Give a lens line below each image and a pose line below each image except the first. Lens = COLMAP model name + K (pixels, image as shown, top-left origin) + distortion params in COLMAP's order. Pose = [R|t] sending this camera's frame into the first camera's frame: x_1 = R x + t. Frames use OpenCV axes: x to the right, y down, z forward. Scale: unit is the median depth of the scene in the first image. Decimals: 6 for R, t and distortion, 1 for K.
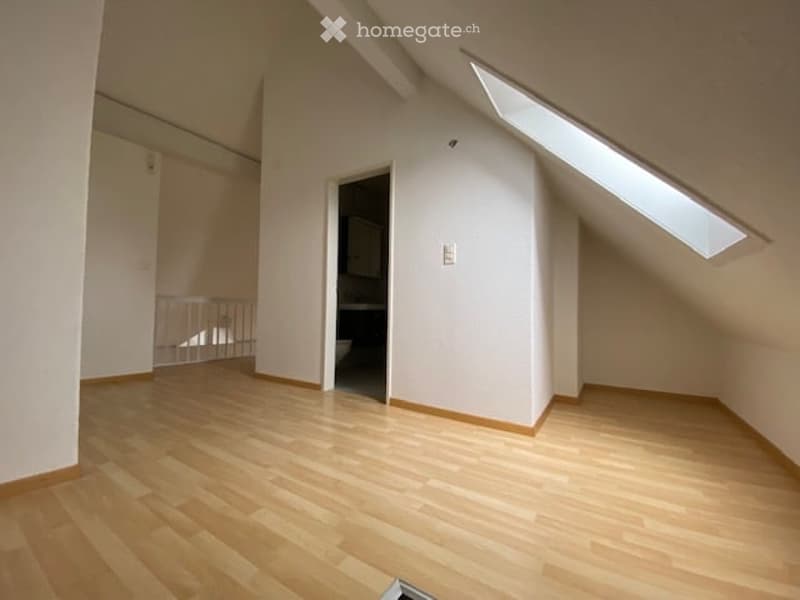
lens RADIAL K [[325.1, 0, 398.1], [0, 325.1, 303.4], [0, 0, 1]] dist [0.046919, -0.037092]
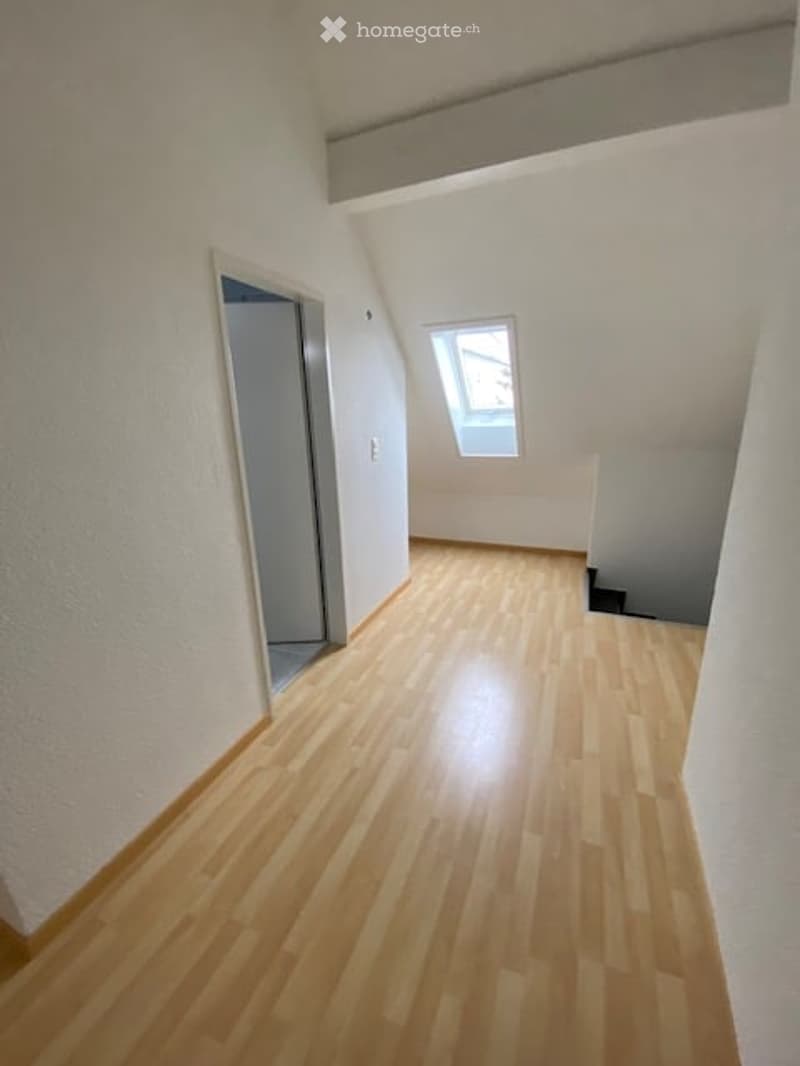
lens RADIAL K [[433.1, 0, 400.0], [0, 433.1, 533.0], [0, 0, 1]] dist [0.046919, -0.037092]
pose [[-0.180069, -0.275672, 0.944235, -1.607094], [0.005068, 0.959654, 0.281139, -0.400381], [-0.983641, 0.055410, -0.171407, 1.724660]]
